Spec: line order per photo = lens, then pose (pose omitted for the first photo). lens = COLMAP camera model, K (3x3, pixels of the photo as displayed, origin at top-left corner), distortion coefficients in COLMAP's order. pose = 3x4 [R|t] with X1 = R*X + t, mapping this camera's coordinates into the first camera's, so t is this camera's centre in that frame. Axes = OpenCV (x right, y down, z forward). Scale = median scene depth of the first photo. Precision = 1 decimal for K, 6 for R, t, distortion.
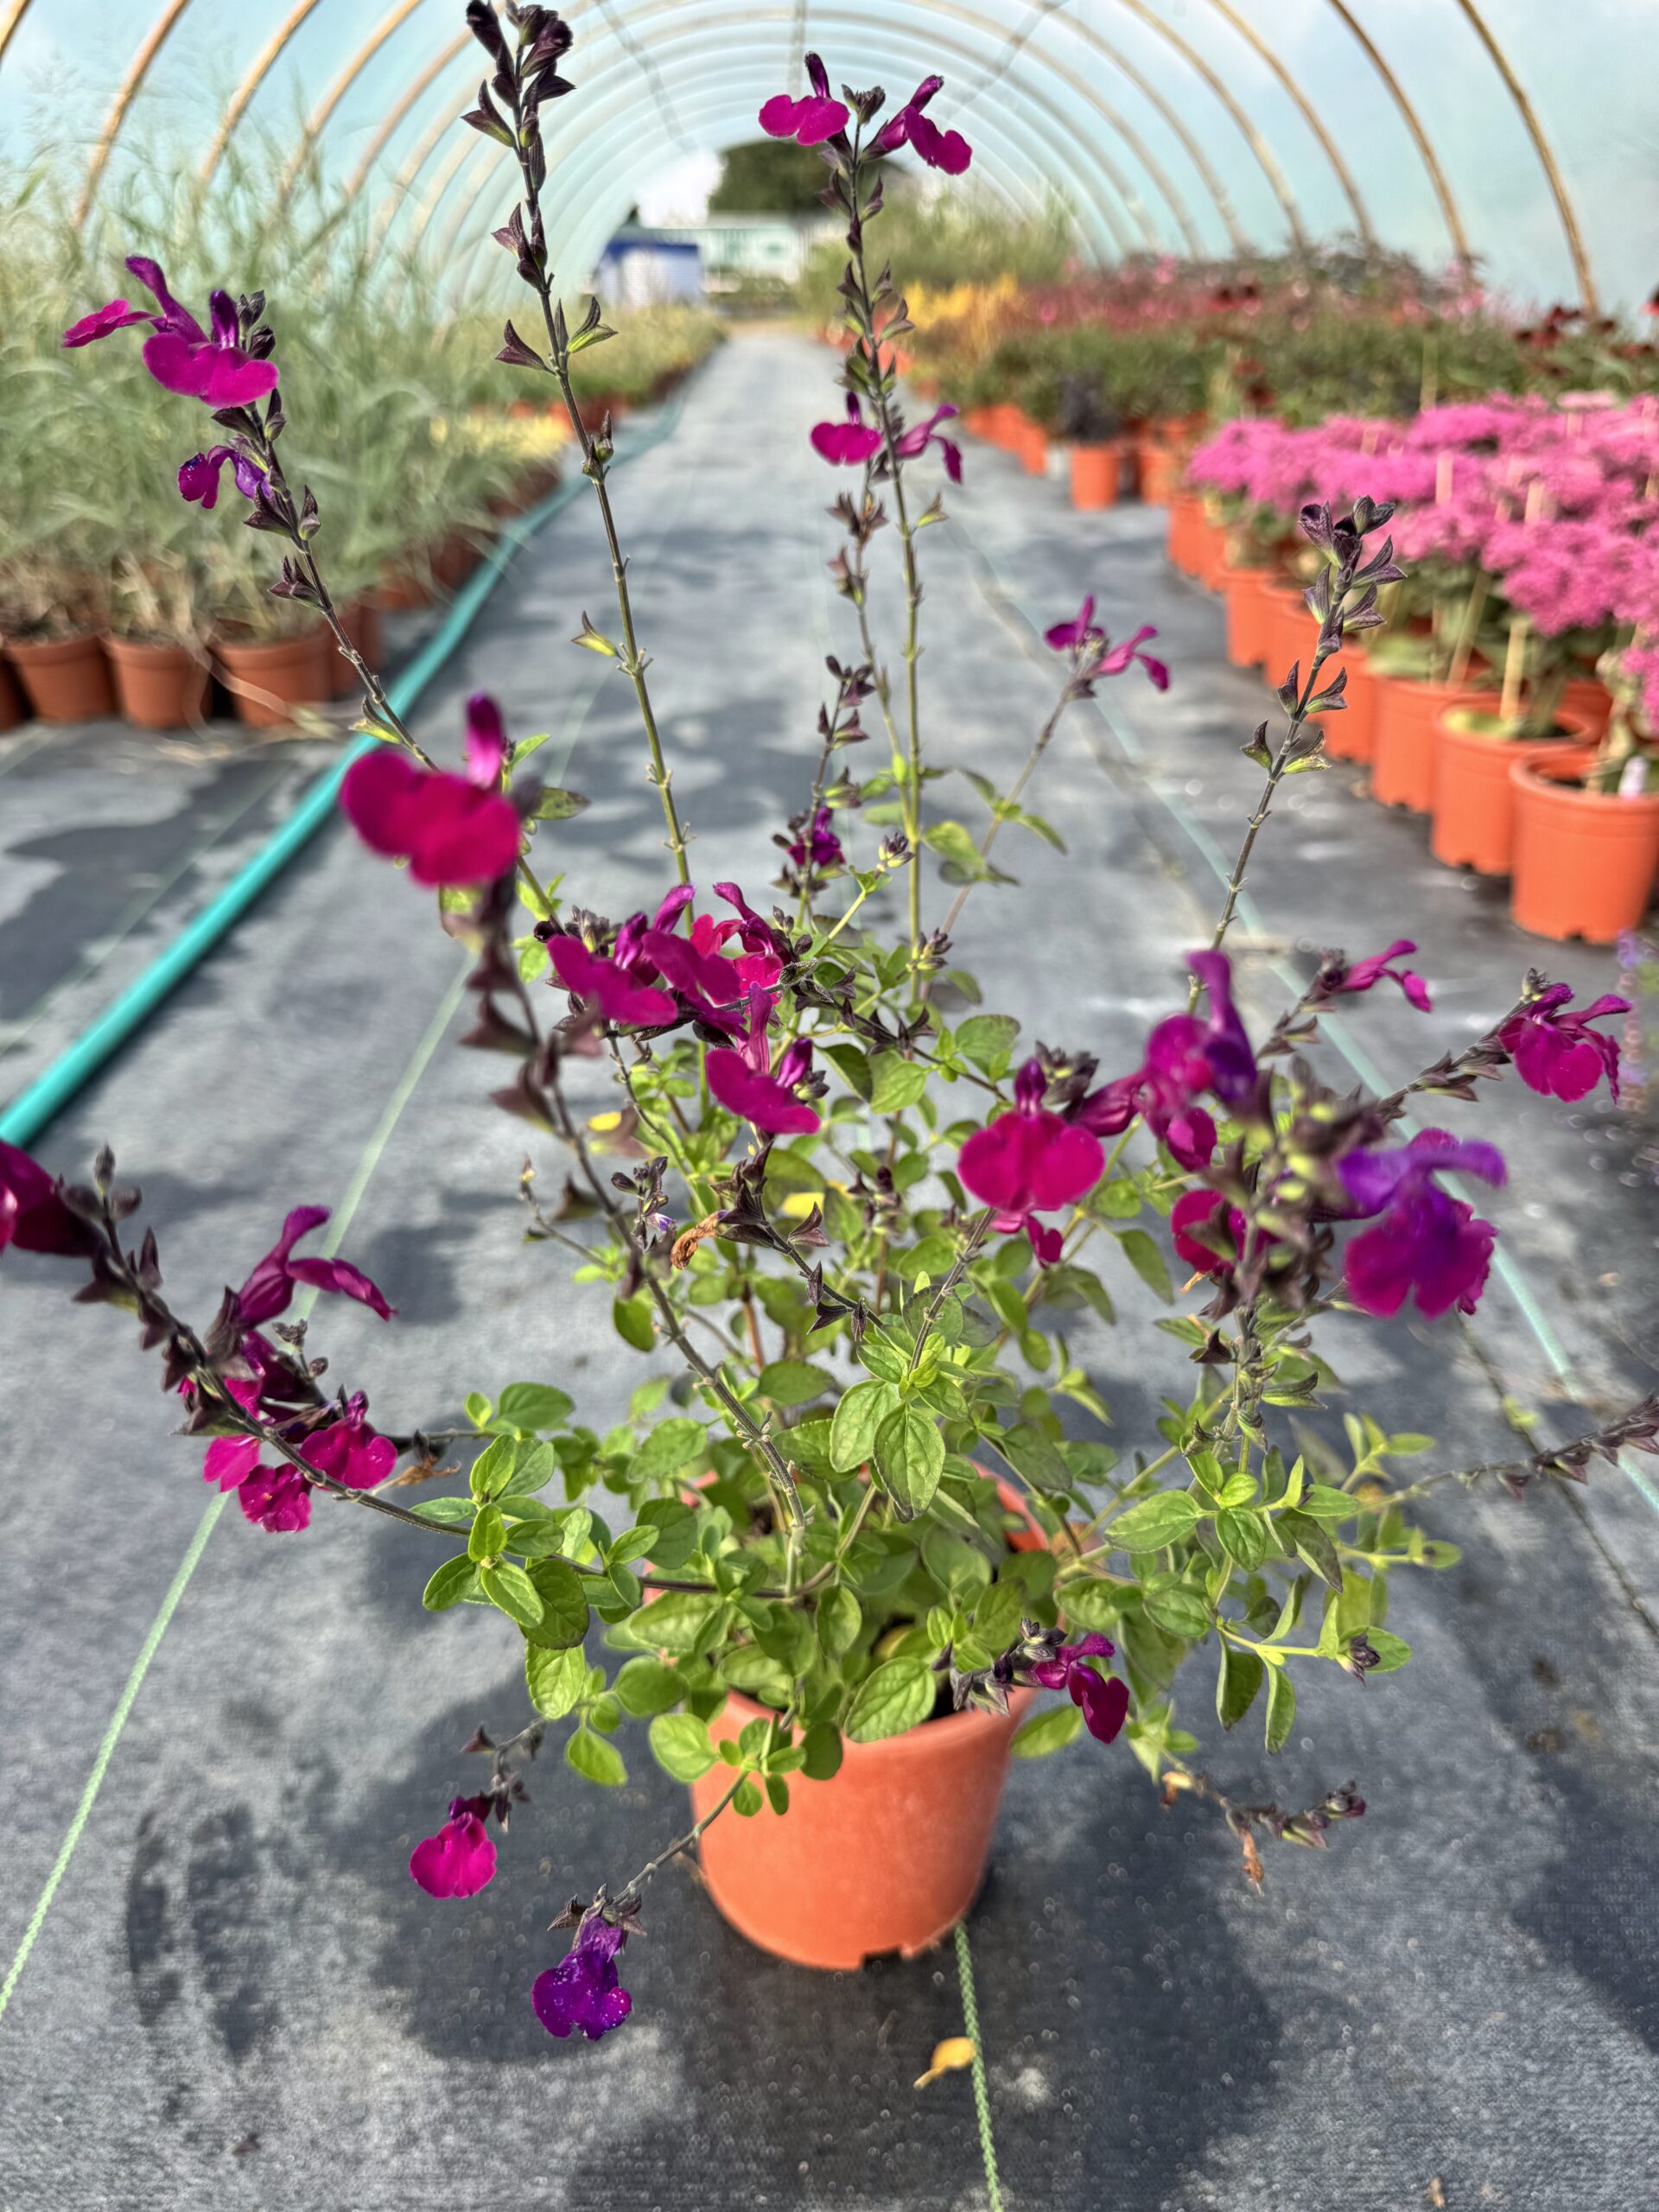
lens RADIAL K [[1573.6, 0, 838.5], [0, 1573.6, 1108.1], [0, 0, 1]] dist [0.000572, -0.013717]
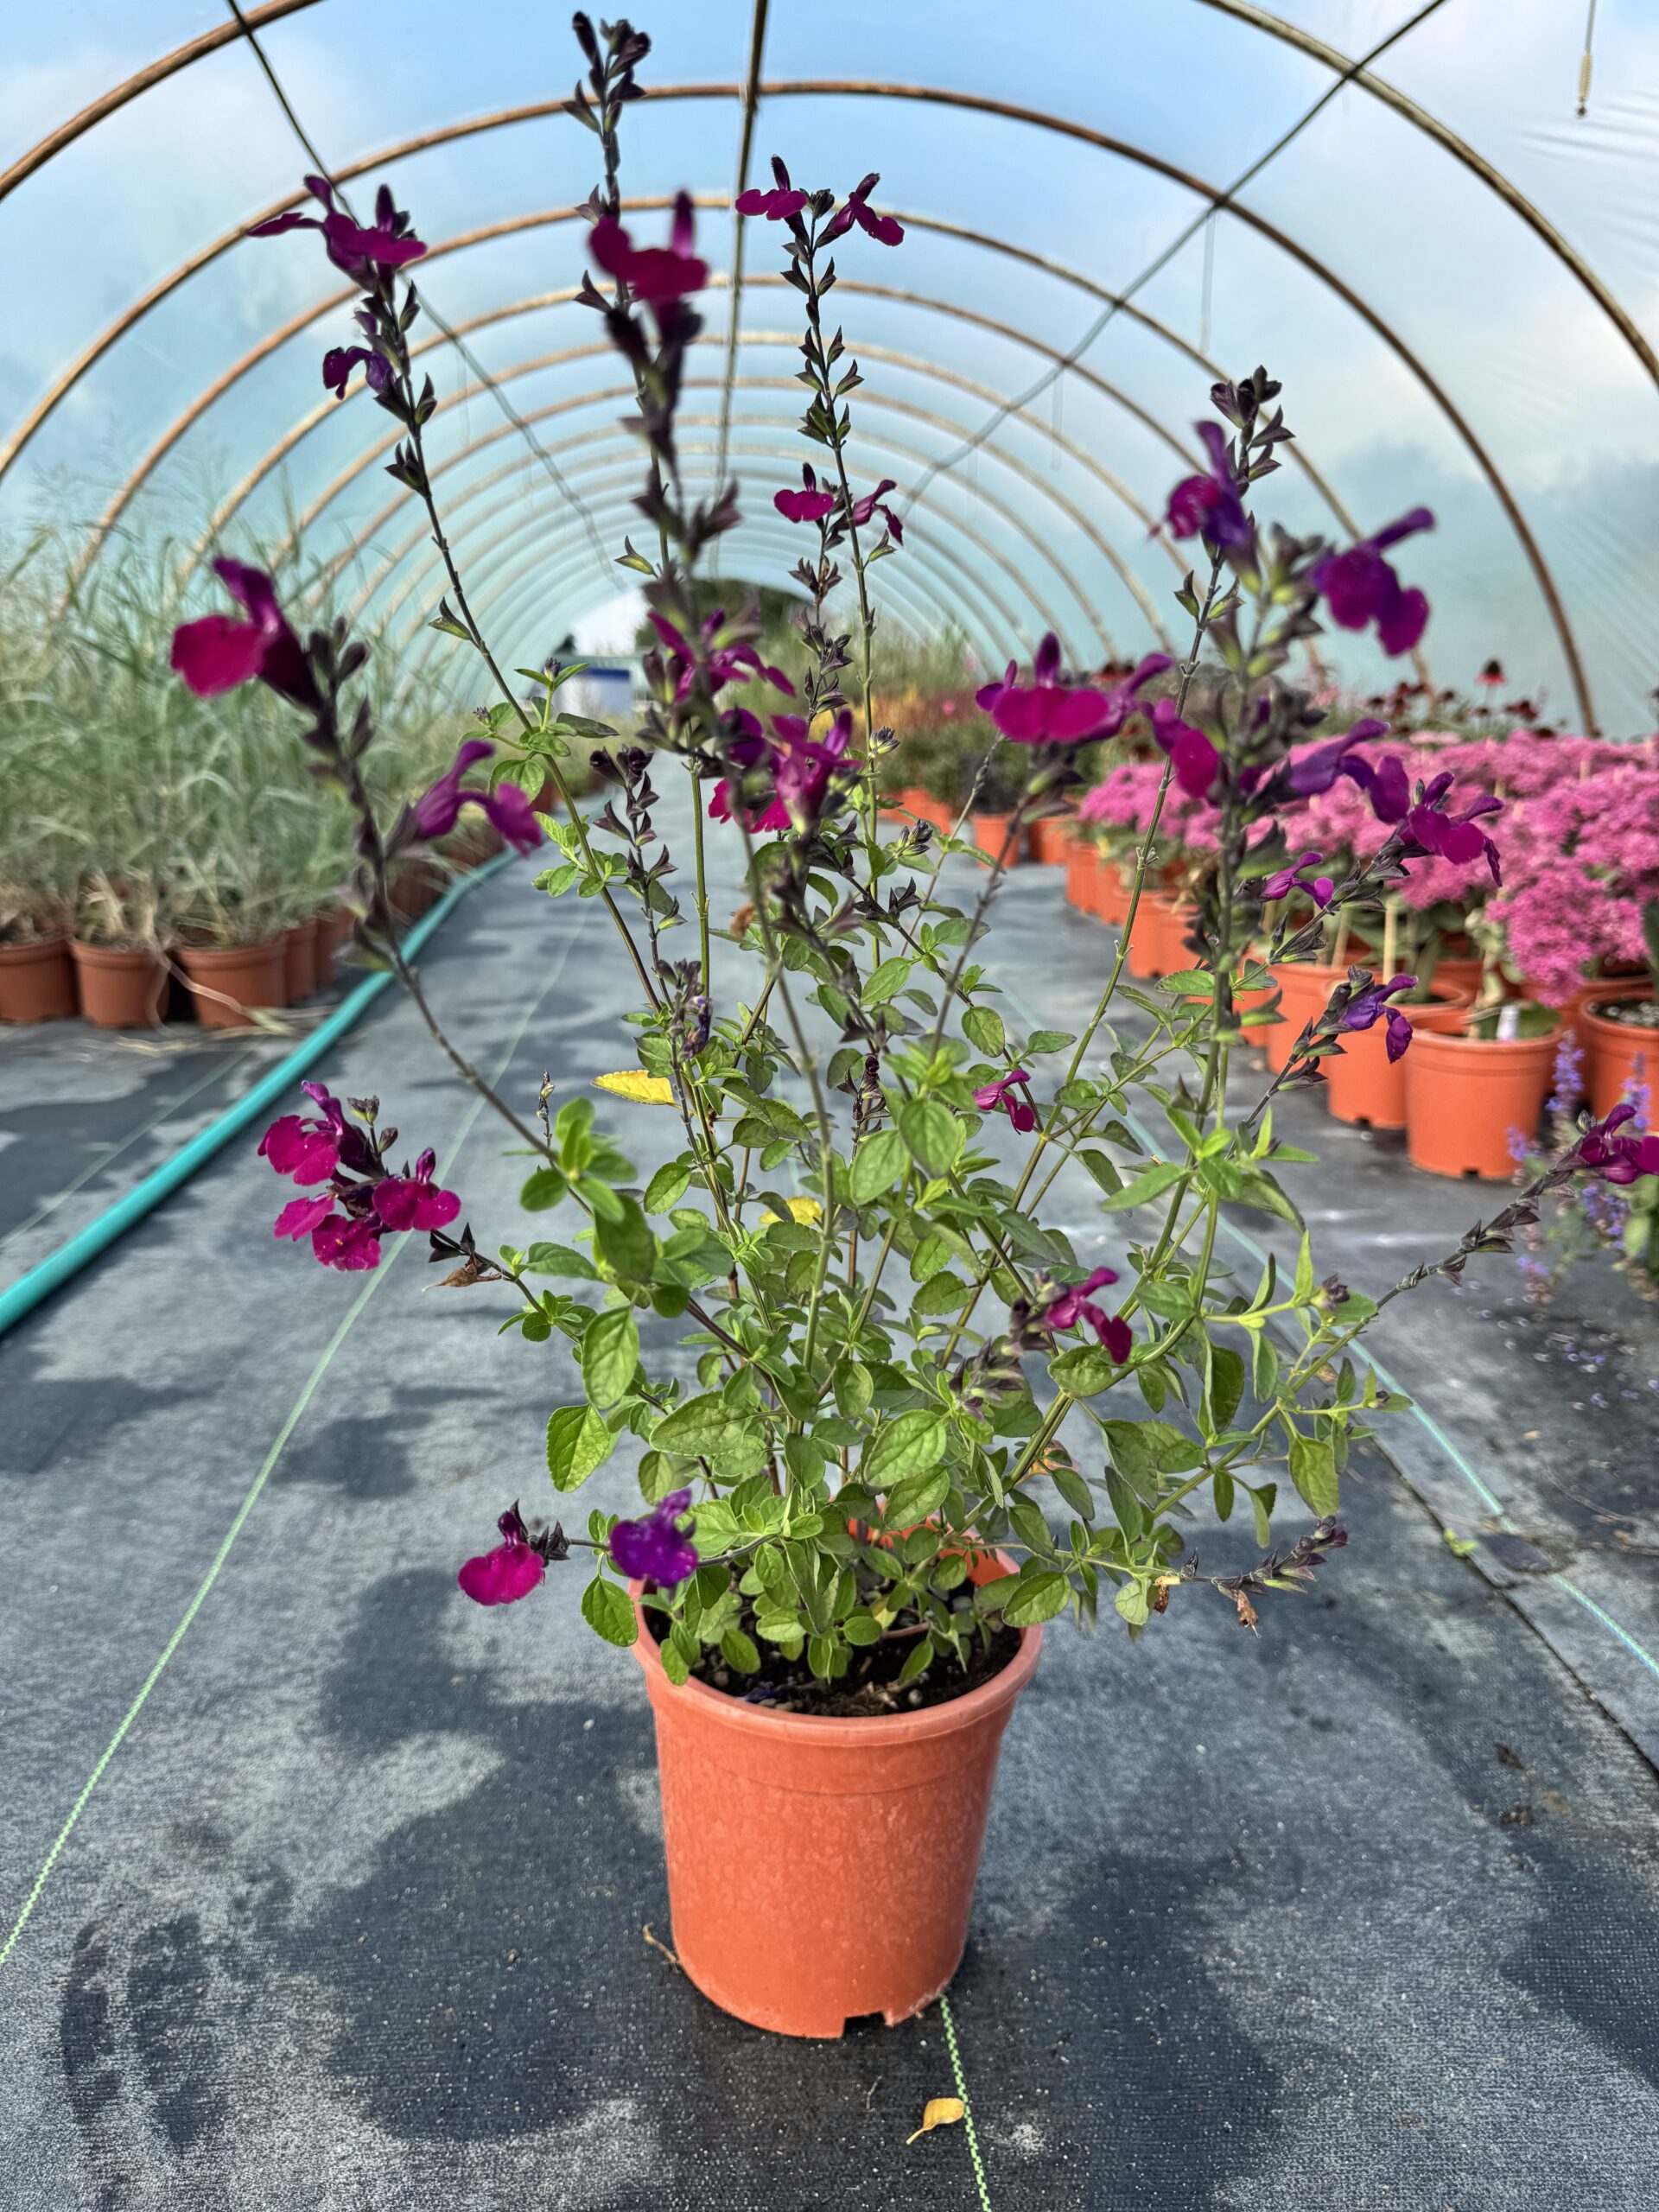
lens RADIAL K [[1553.5, 0, 824.9], [0, 1553.5, 1145.1], [0, 0, 1]] dist [-0.004432, -0.005121]
pose [[0.999046, -0.005062, 0.043368, -0.032250], [0.013791, 0.978992, -0.203433, 0.188405], [-0.041427, 0.203837, 0.978128, -0.035529]]
